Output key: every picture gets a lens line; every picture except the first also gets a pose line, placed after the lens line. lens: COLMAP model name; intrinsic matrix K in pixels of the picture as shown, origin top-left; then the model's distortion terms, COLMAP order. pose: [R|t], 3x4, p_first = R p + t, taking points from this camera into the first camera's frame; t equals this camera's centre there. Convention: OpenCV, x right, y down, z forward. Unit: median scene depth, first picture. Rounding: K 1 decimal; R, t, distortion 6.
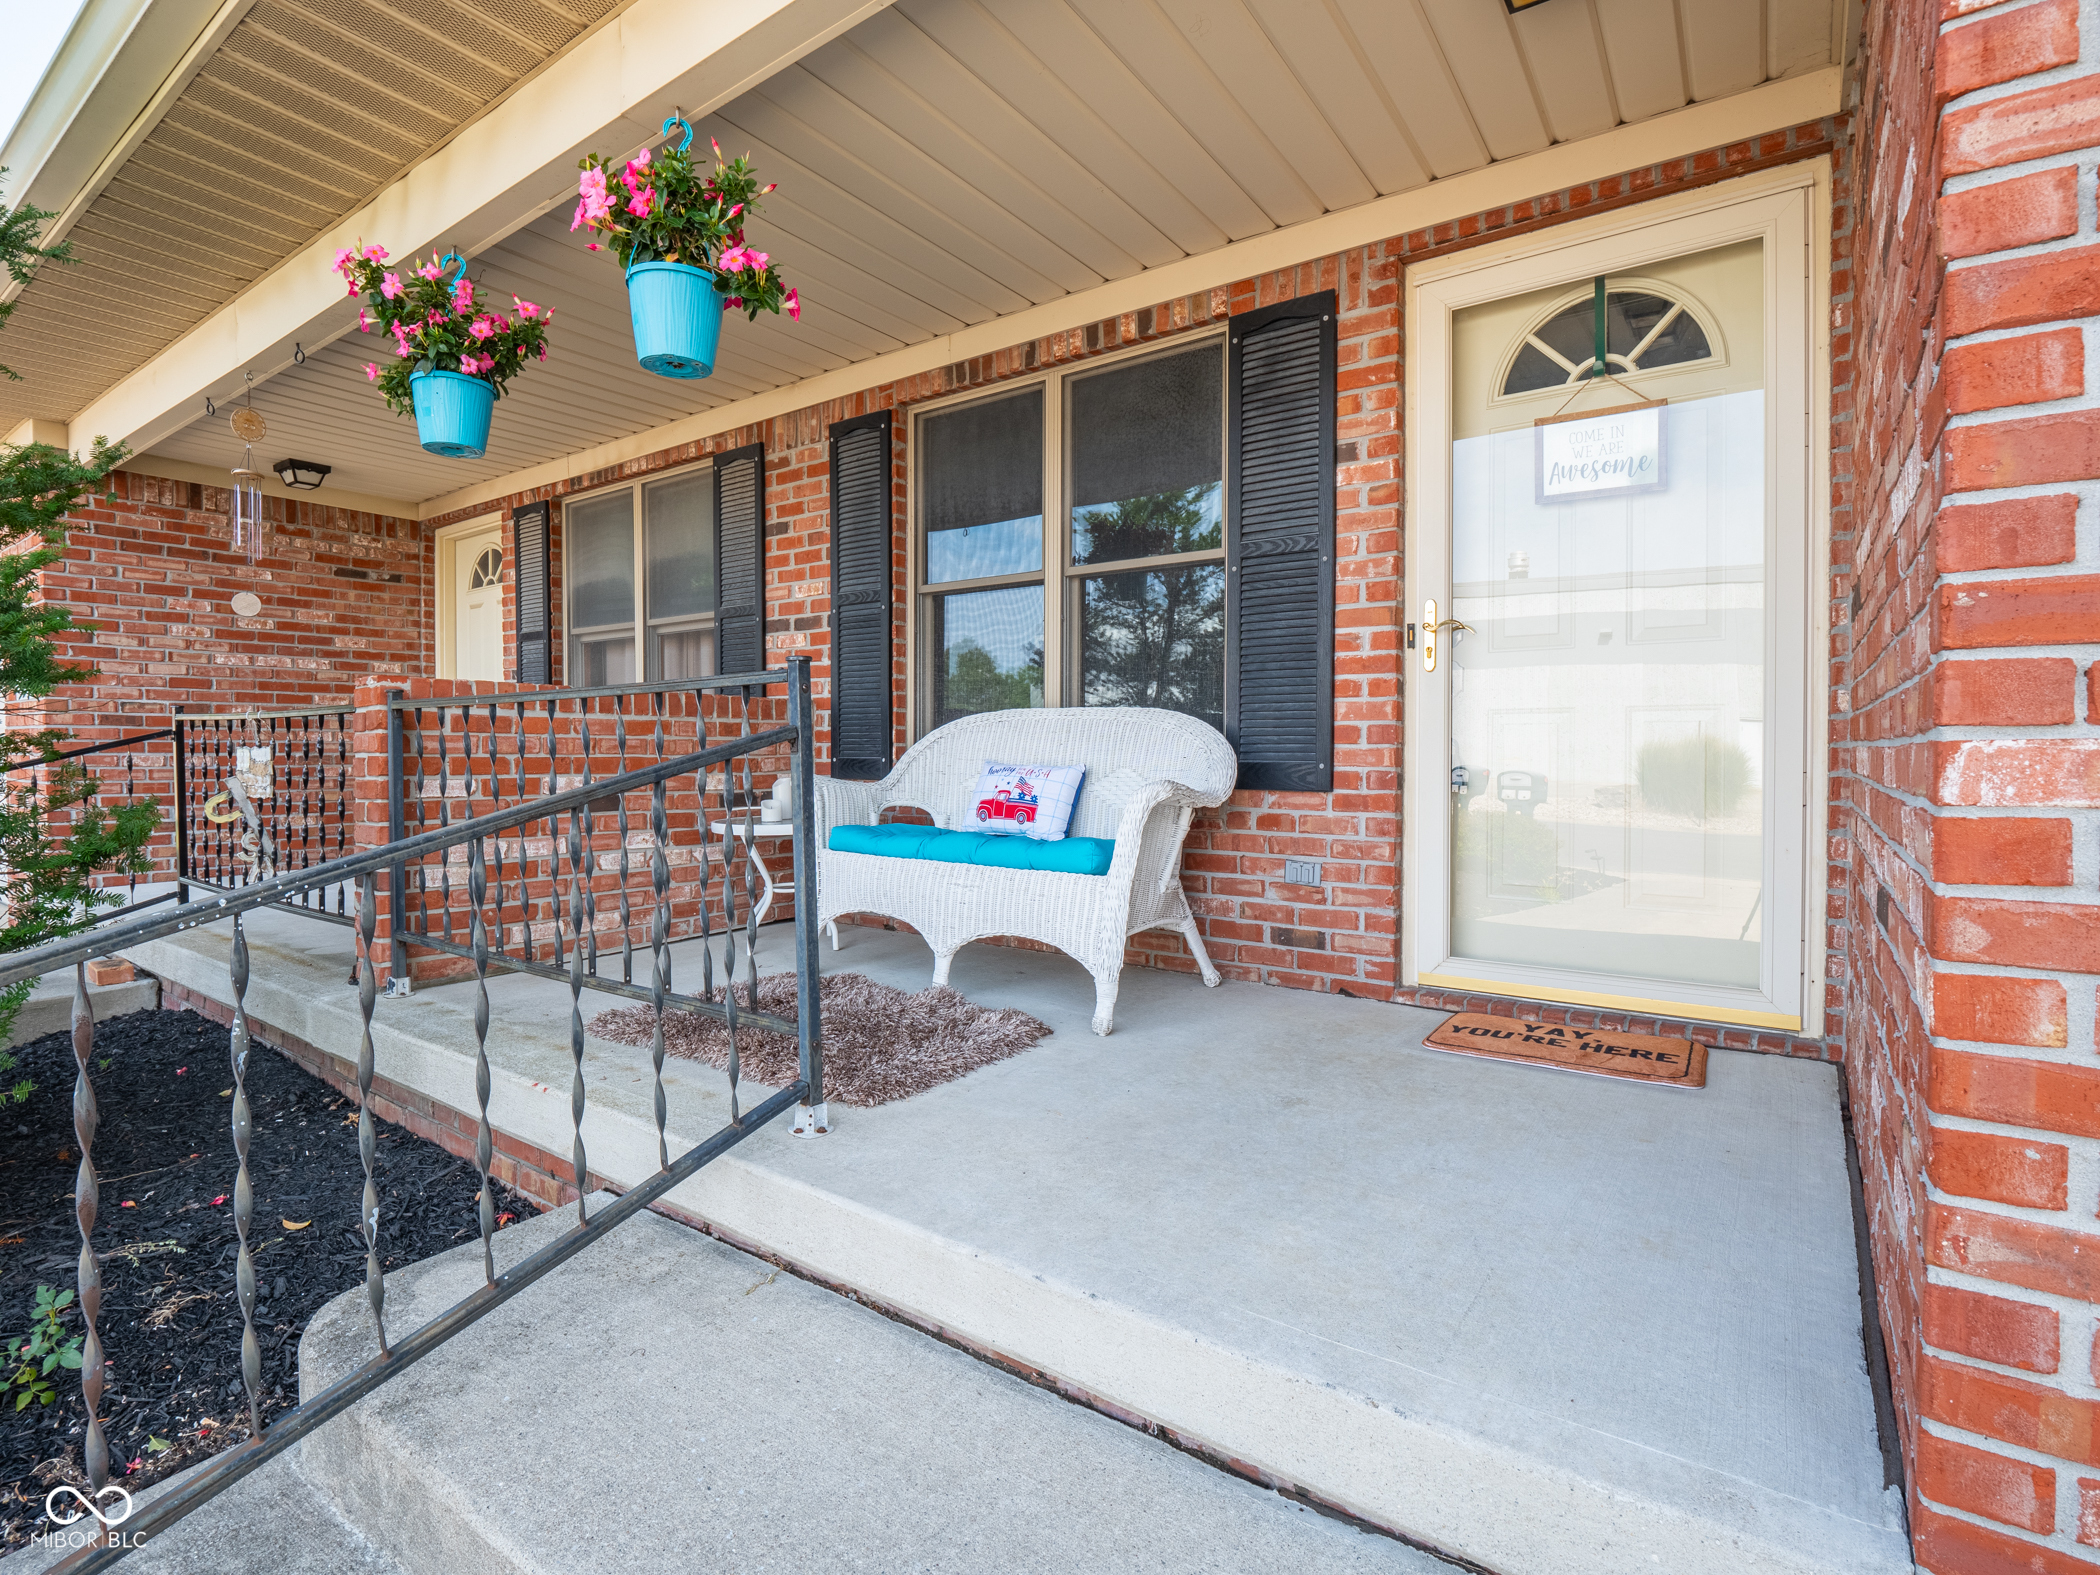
lens RADIAL K [[1064.4, 0, 1056.7], [0, 1064.4, 767.7], [0, 0, 1]] dist [-0.008735, -0.000814]
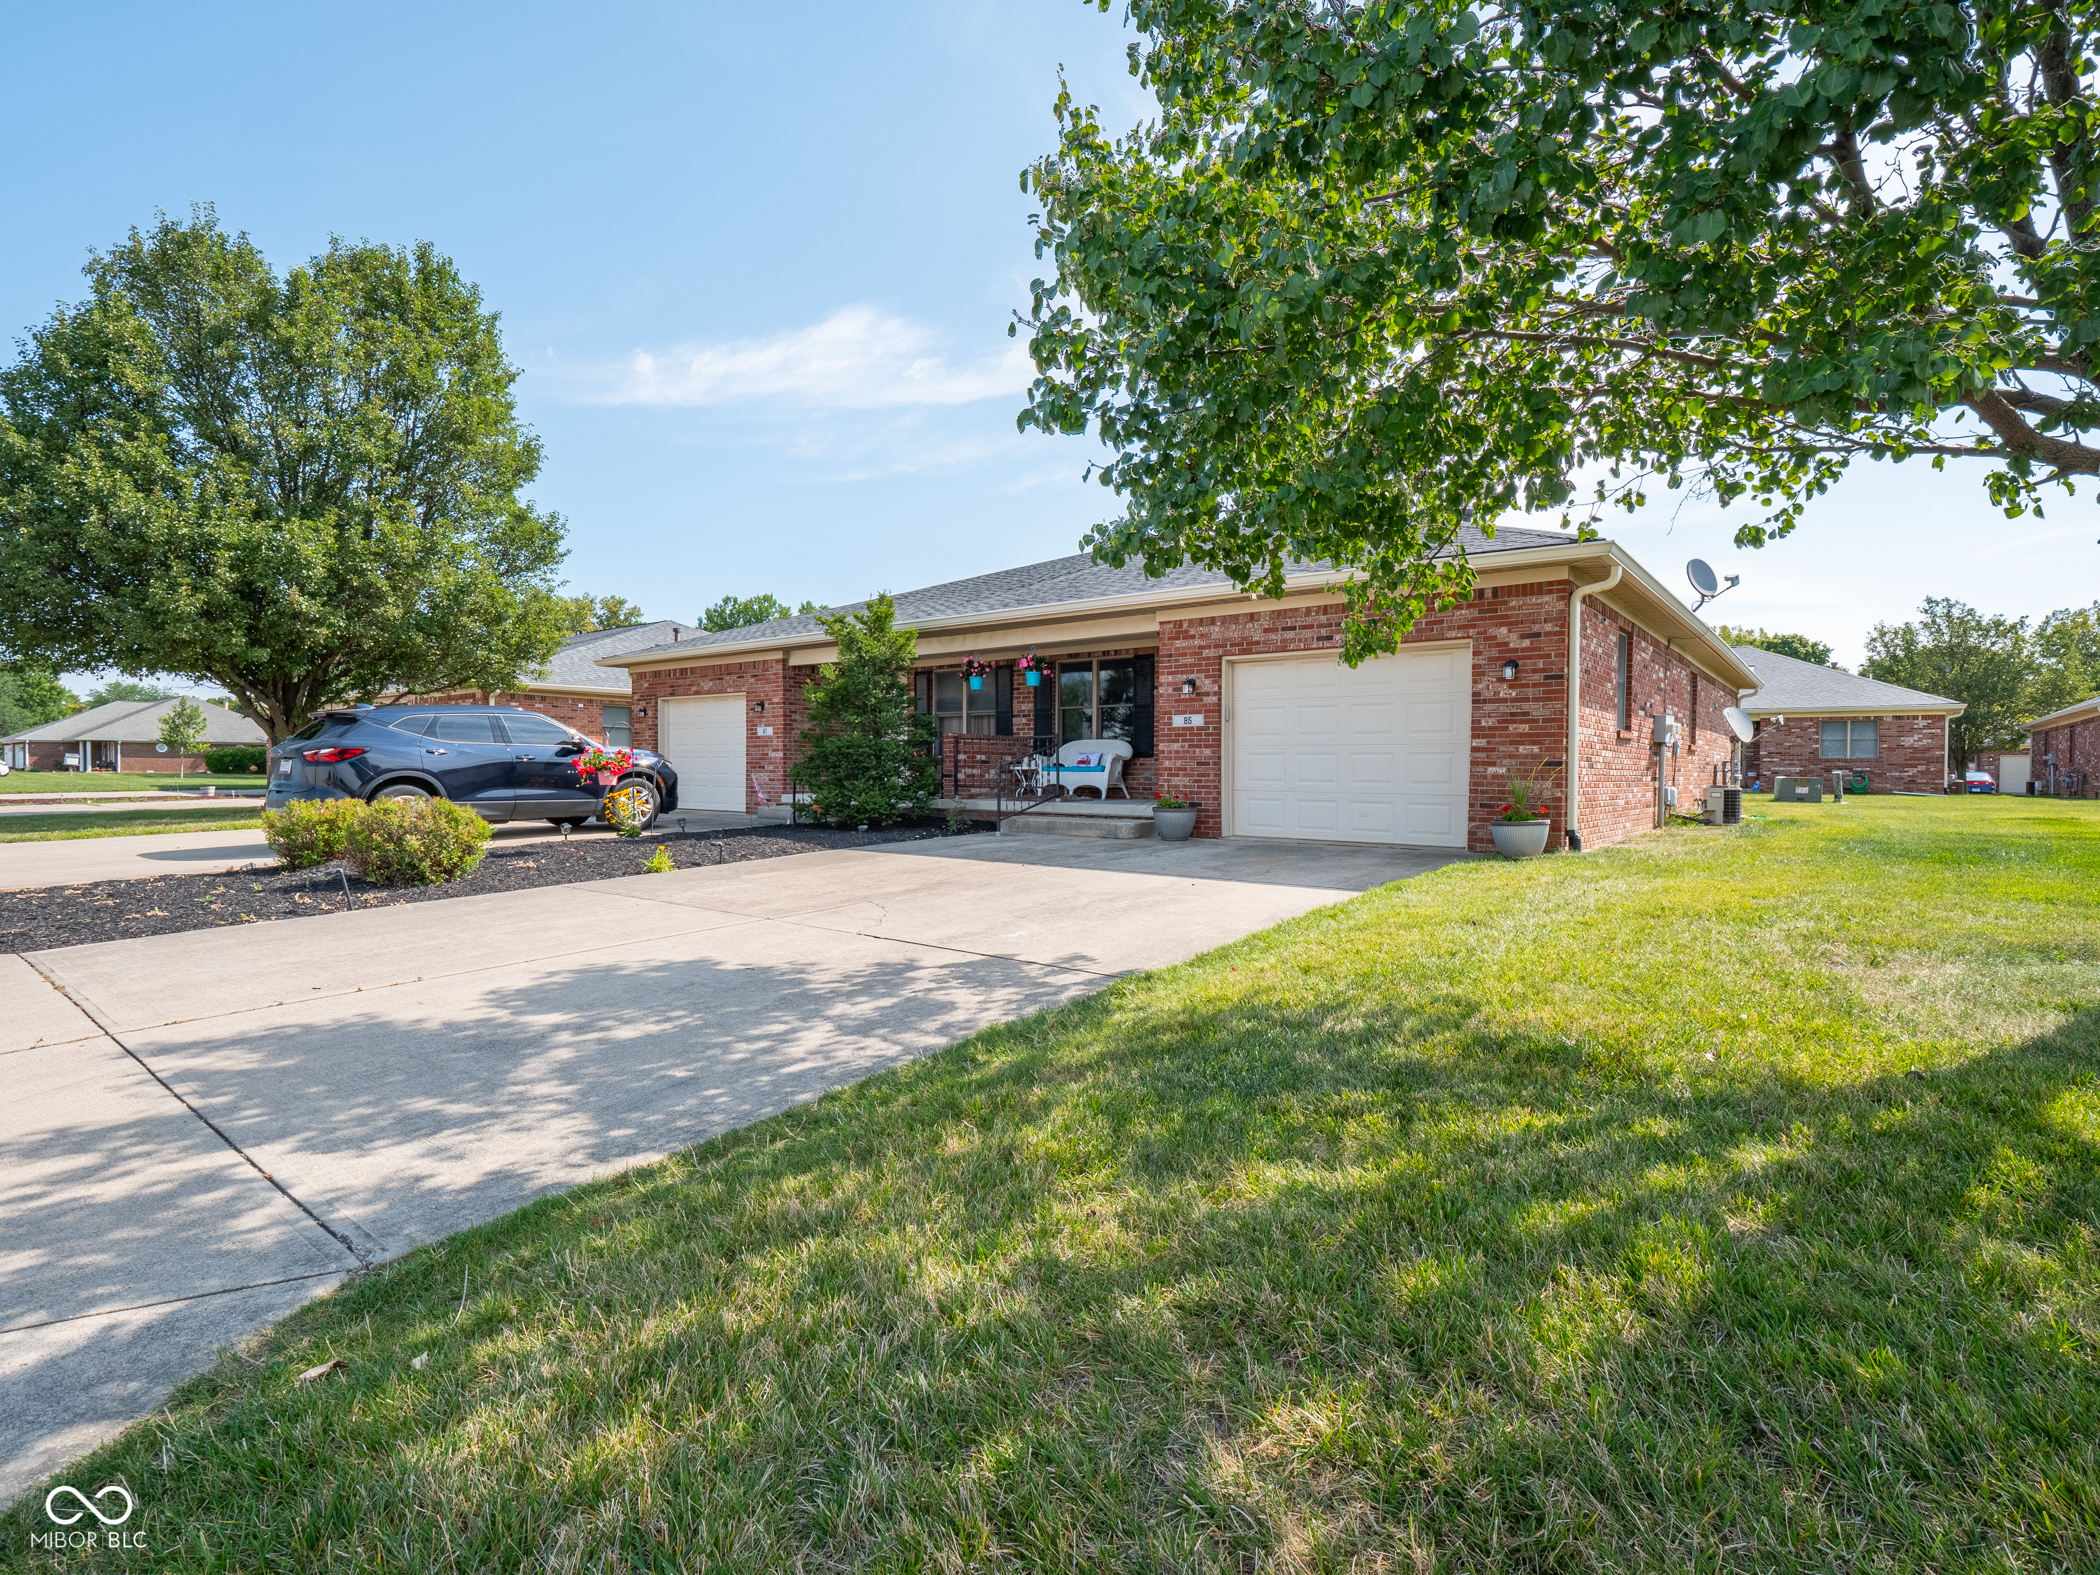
lens RADIAL K [[1064.4, 0, 1043.3], [0, 1064.4, 793.2], [0, 0, 1]] dist [-0.008735, -0.000814]
pose [[0.999211, 0.002377, -0.039654, -0.041929], [-0.002321, 0.999996, 0.001451, 0.185230], [0.039658, -0.001358, 0.999212, -3.877633]]
